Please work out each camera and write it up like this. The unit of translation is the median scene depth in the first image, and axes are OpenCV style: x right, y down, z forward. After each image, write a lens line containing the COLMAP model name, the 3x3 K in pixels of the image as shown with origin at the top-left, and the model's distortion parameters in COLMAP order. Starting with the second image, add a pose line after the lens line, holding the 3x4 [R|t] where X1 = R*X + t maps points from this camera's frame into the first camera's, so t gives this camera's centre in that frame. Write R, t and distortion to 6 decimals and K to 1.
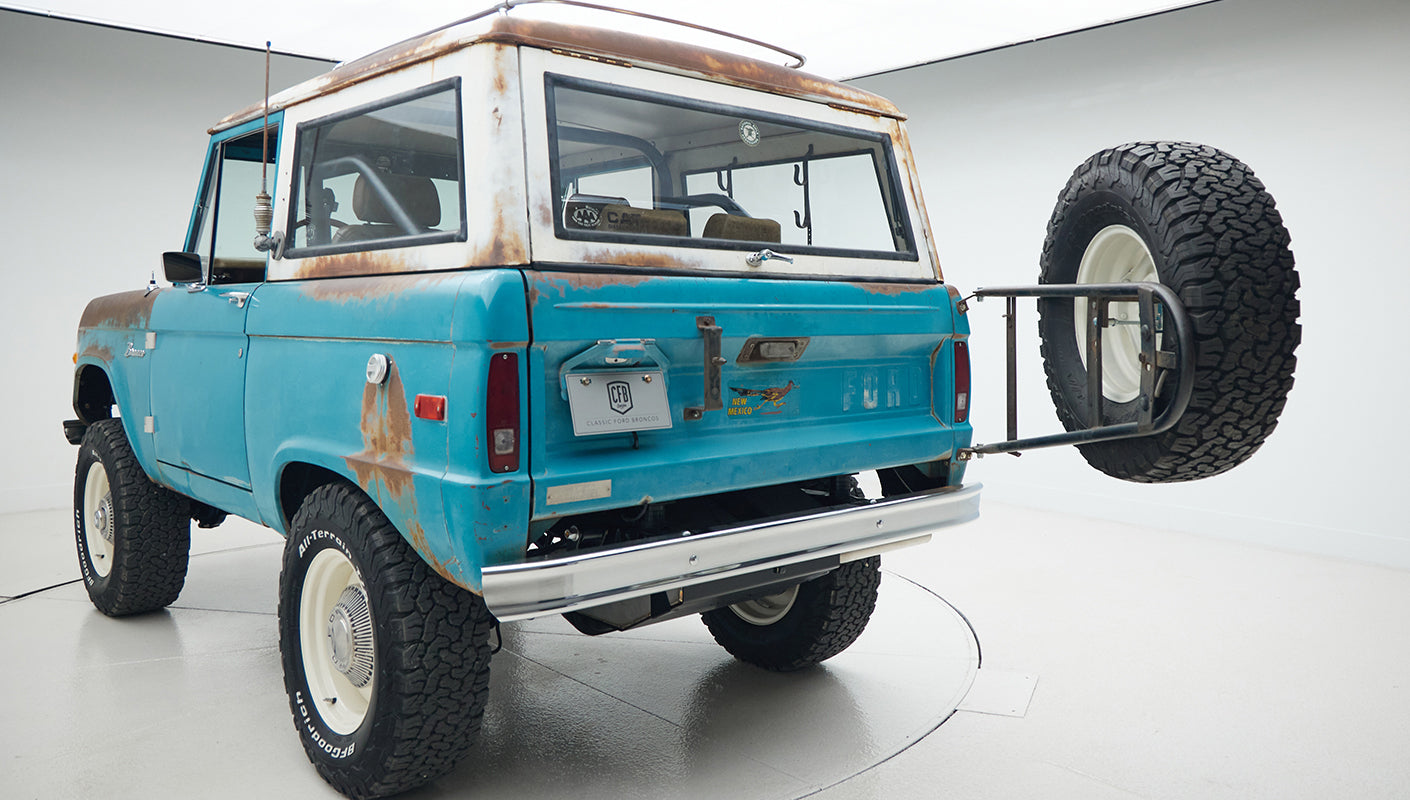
lens RADIAL K [[1054.9, 0, 771.1], [0, 1054.9, 344.8], [0, 0, 1]] dist [-0.006151, -0.001824]
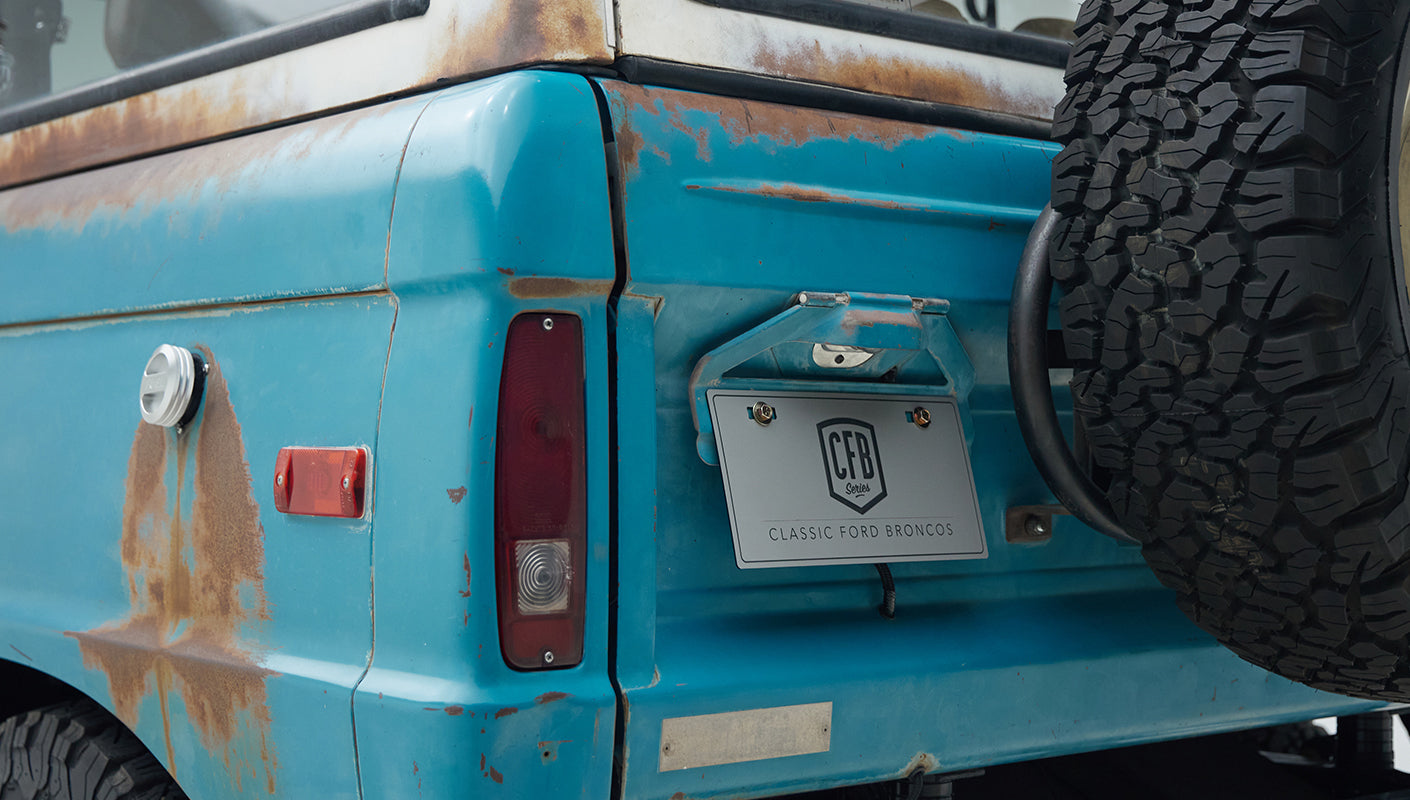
lens RADIAL K [[2016.7, 0, 701.1], [0, 2016.7, 403.7], [0, 0, 1]] dist [-0.035346, 0.000000]
pose [[0.996820, 0.001429, -0.079679, -0.142417], [-0.005036, 0.998970, -0.045090, 0.061180], [0.079533, 0.045348, 0.995800, 0.341760]]
